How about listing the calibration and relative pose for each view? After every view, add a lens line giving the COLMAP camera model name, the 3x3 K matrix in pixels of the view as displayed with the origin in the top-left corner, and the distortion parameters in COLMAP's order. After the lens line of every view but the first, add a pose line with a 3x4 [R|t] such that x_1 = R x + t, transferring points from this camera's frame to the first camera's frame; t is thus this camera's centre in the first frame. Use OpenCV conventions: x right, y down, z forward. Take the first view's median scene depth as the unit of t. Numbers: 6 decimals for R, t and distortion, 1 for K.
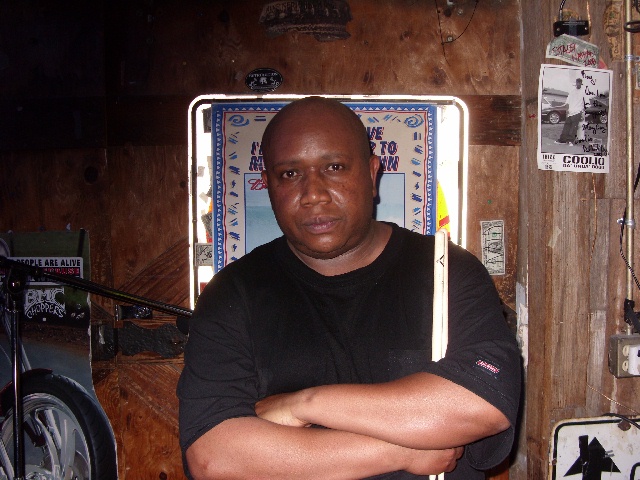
lens RADIAL K [[722.5, 0, 320.0], [0, 722.5, 240.0], [0, 0, 1]] dist [-0.238518, 0.301899]
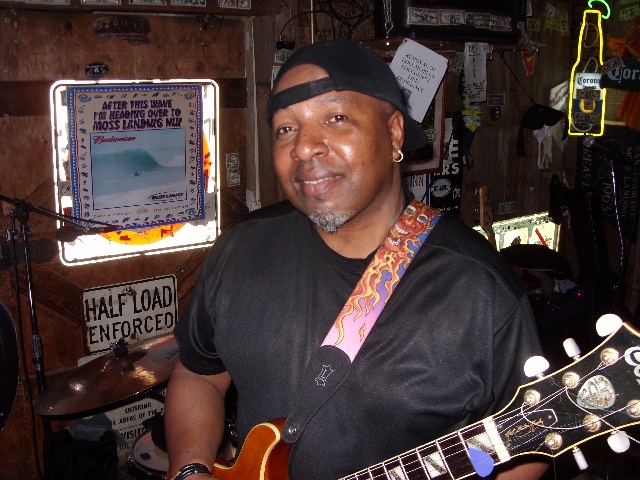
lens RADIAL K [[722.5, 0, 320.0], [0, 722.5, 240.0], [0, 0, 1]] dist [-0.238518, 0.301899]
pose [[0.812605, -0.122907, 0.569707, -0.586863], [0.056395, 0.989506, 0.133034, -0.039340], [-0.580080, -0.075975, 0.811009, -0.505281]]
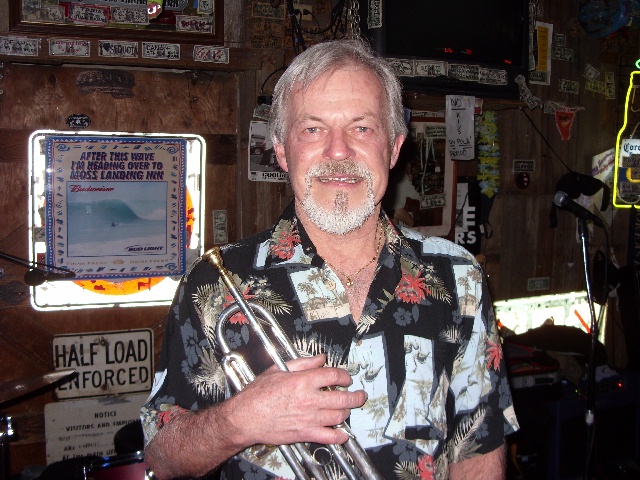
lens RADIAL K [[722.5, 0, 320.0], [0, 722.5, 240.0], [0, 0, 1]] dist [-0.238518, 0.301899]
pose [[0.911325, -0.022498, 0.411073, -0.235320], [0.019846, 0.999746, 0.010718, 0.028851], [-0.411209, -0.001609, 0.911540, -0.618070]]
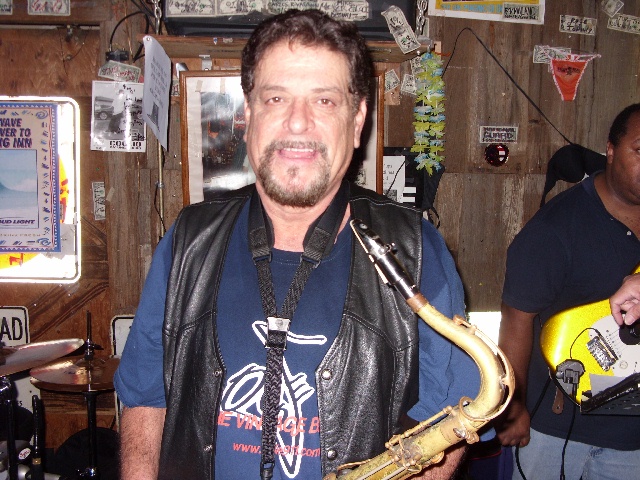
lens RADIAL K [[722.5, 0, 320.0], [0, 722.5, 240.0], [0, 0, 1]] dist [-0.238518, 0.301899]
pose [[0.997141, 0.019048, 0.073126, 0.606038], [-0.023339, 0.998027, 0.058283, -0.004142], [-0.071872, -0.059823, 0.995618, -0.499838]]
